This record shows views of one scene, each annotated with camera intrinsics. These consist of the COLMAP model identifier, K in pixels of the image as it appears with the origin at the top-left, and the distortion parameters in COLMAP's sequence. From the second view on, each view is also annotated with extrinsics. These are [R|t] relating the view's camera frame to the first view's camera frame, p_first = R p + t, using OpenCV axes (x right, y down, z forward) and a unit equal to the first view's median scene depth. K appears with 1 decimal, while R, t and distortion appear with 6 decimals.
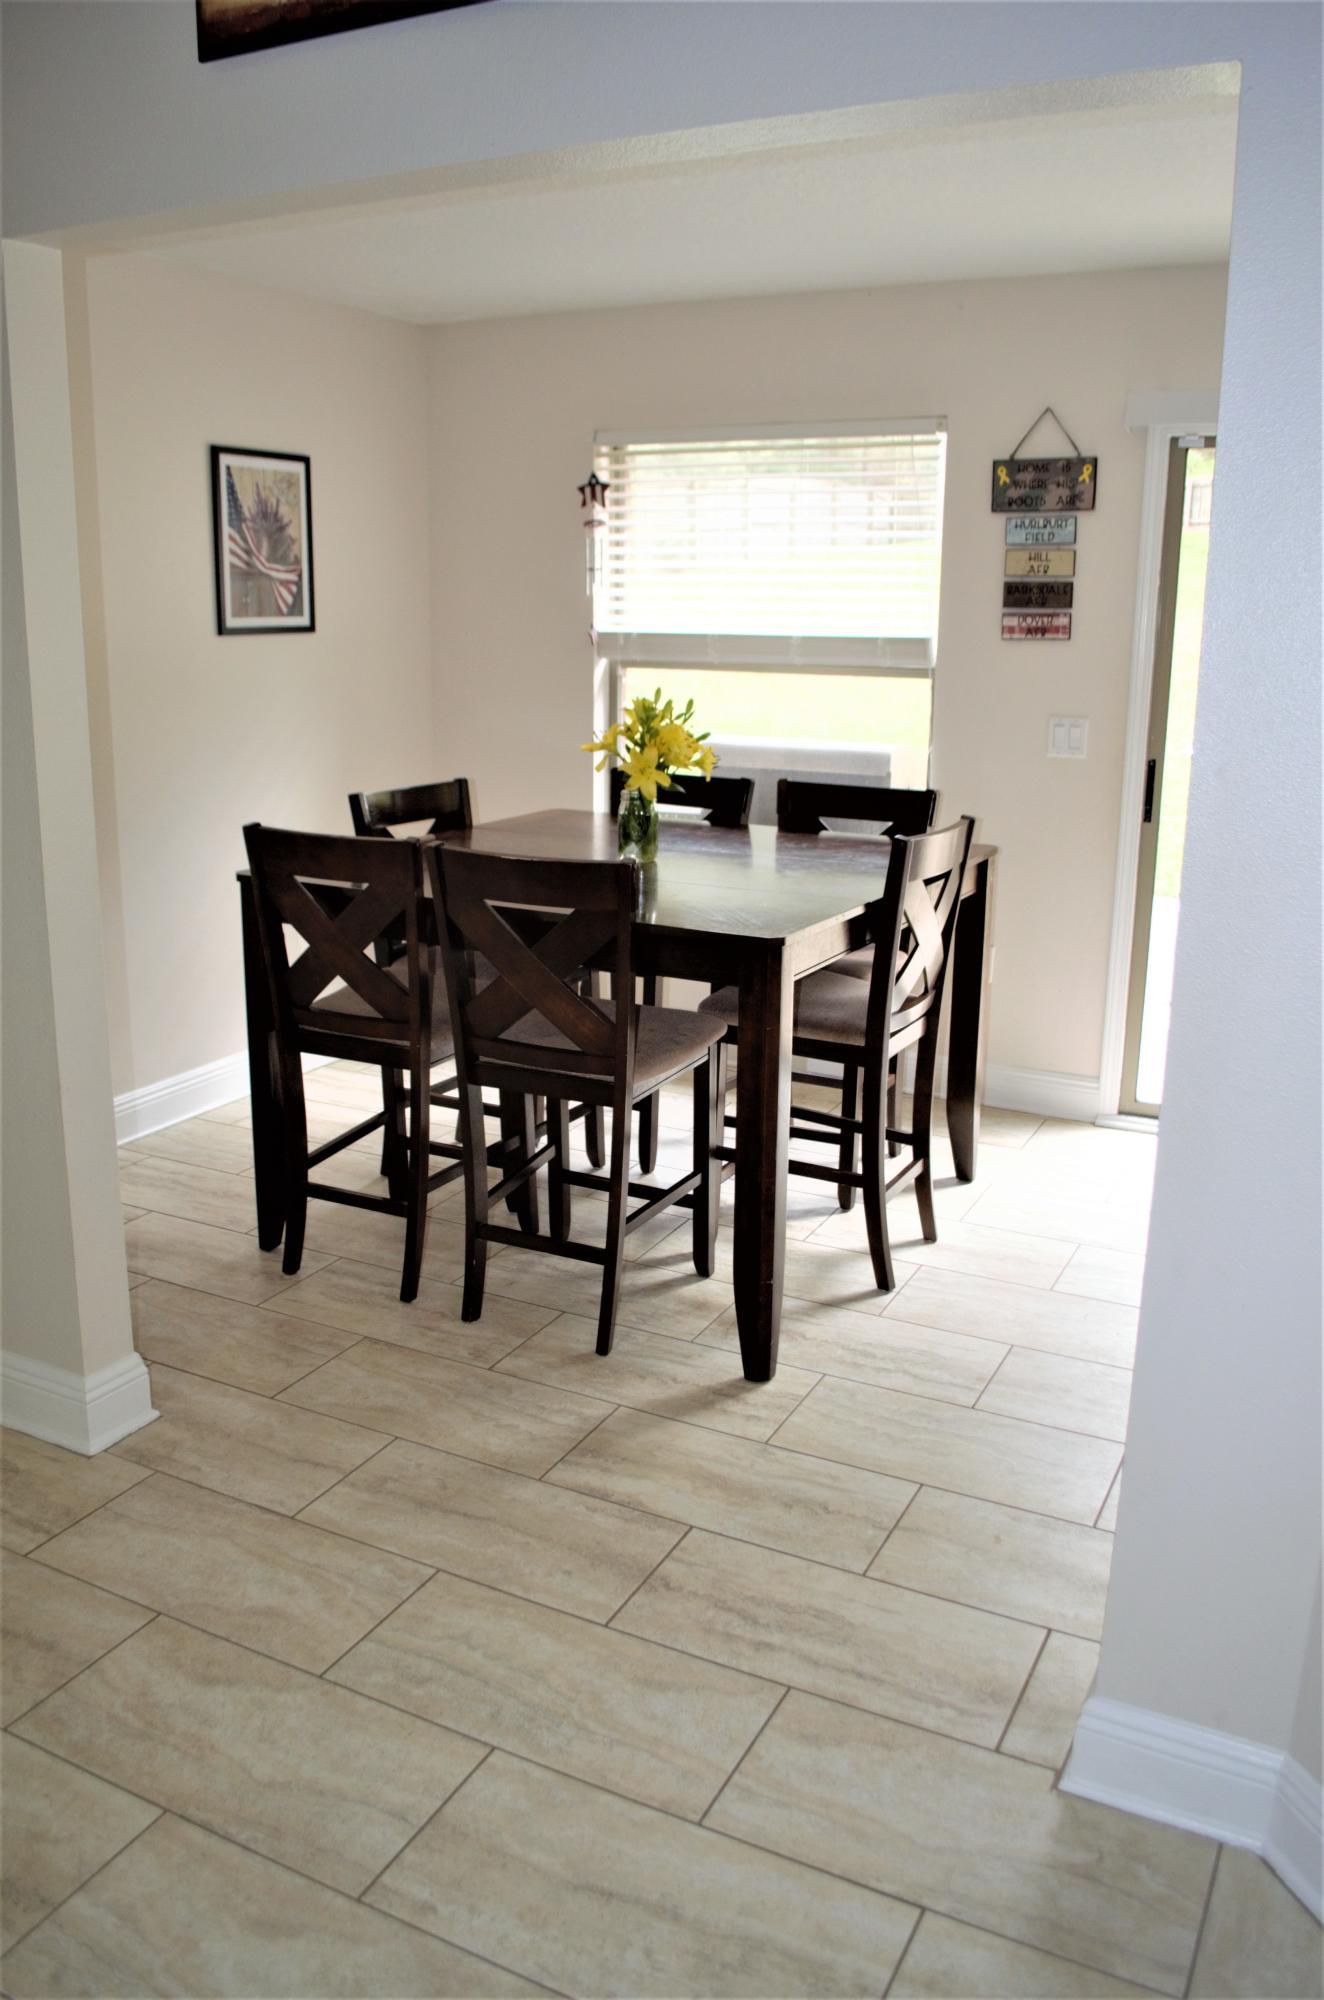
lens RADIAL K [[1602.3, 0, 661.9], [0, 1602.3, 1002.5], [0, 0, 1]] dist [-0.004502, -0.003845]
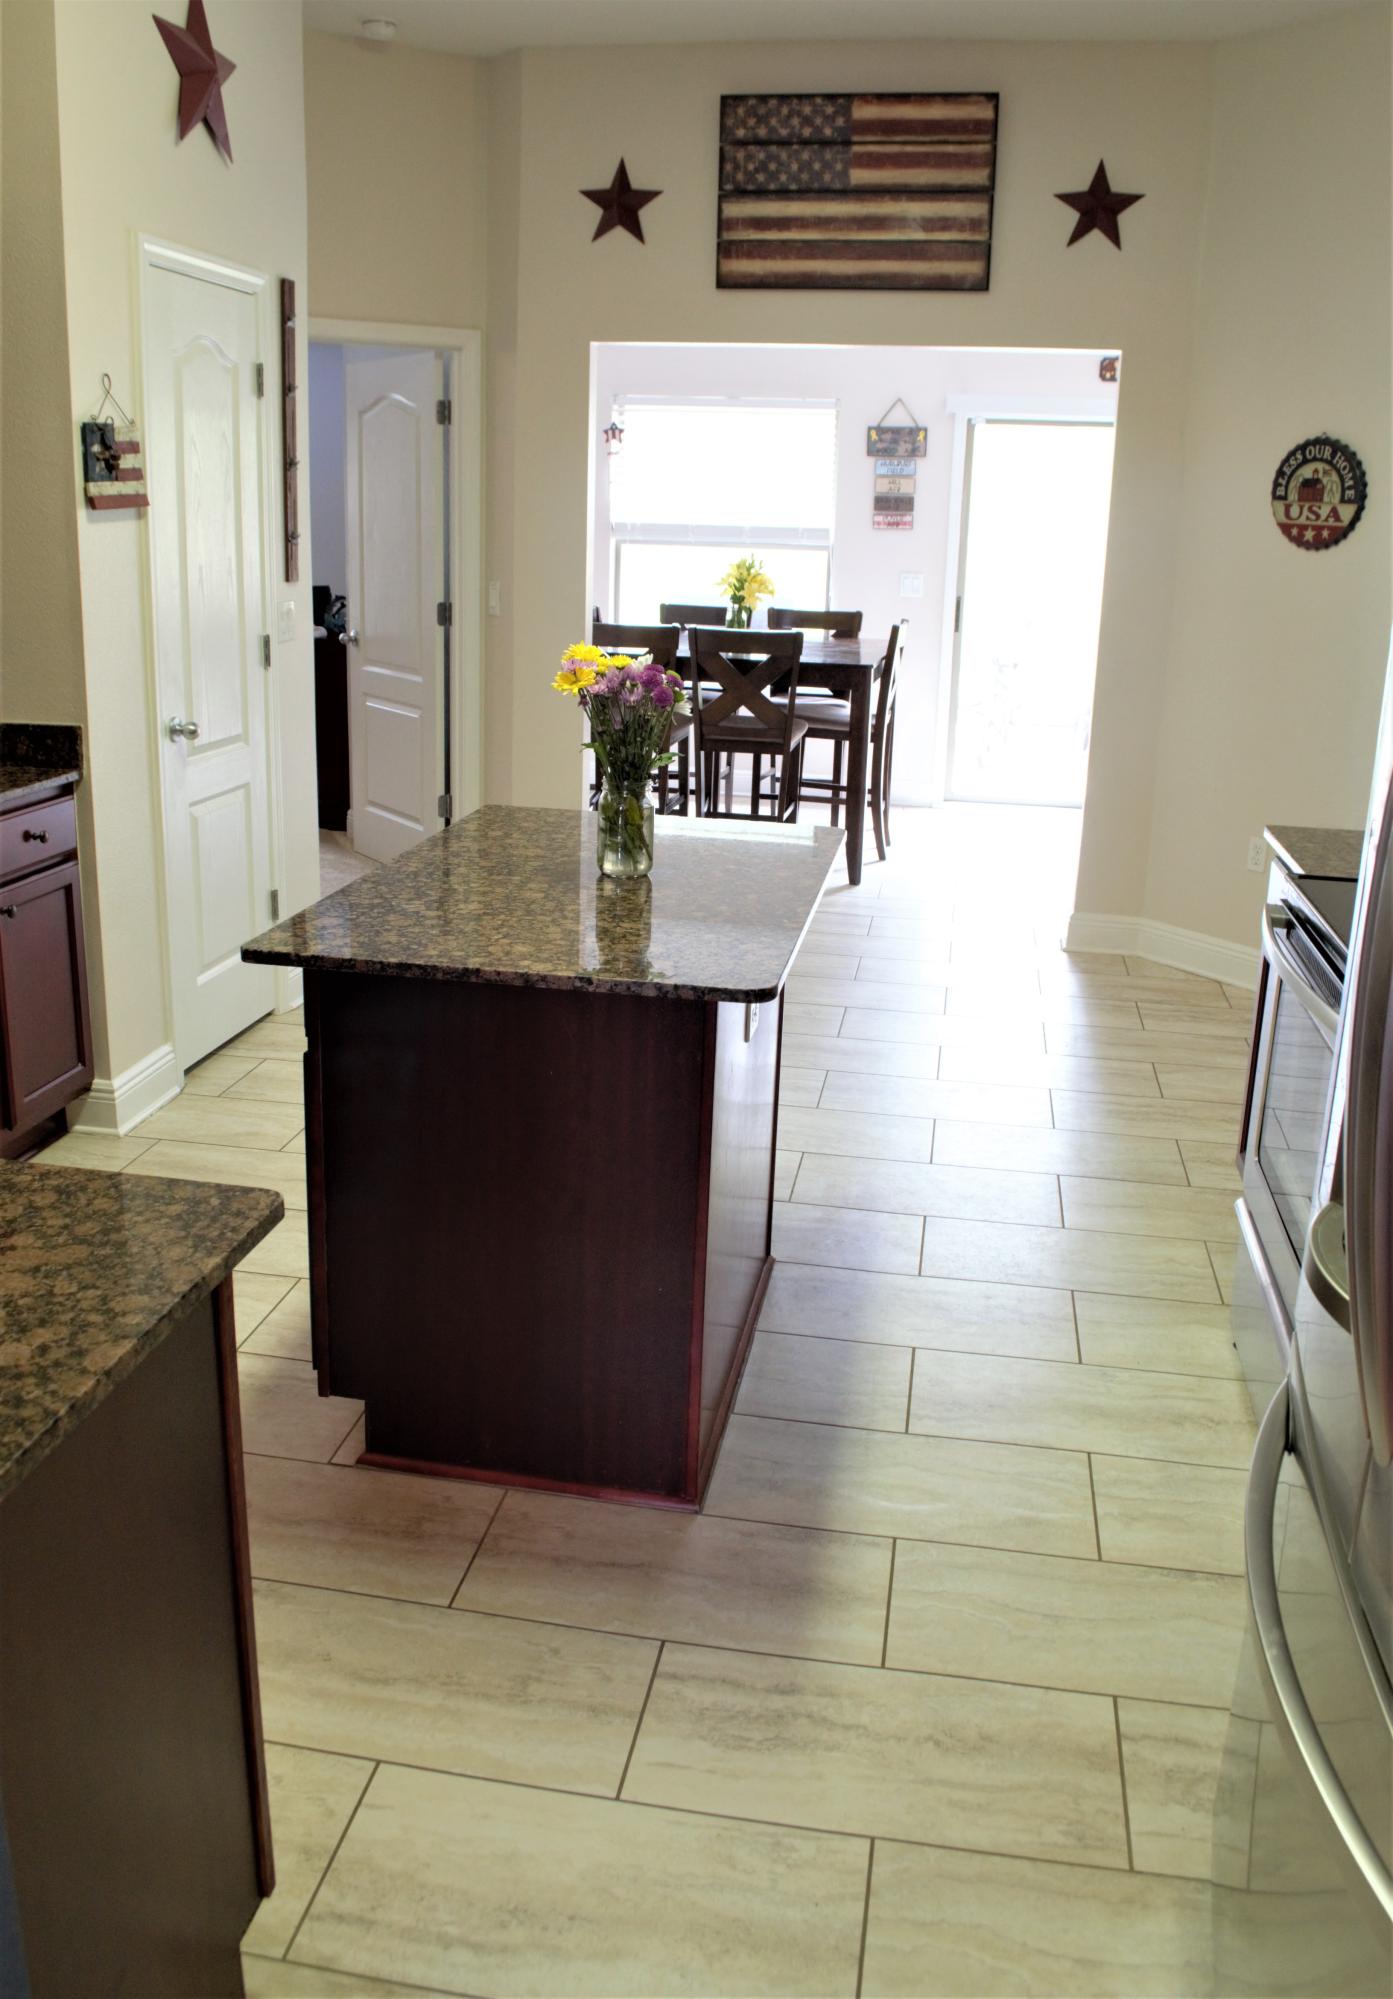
lens RADIAL K [[1697.0, 0, 694.1], [0, 1697.0, 993.6], [0, 0, 1]] dist [-0.006779, -0.000019]
pose [[0.951501, -0.071789, 0.299152, -0.589488], [0.059782, 0.997003, 0.049108, 0.184775], [-0.301781, -0.028843, 0.952941, -0.754459]]
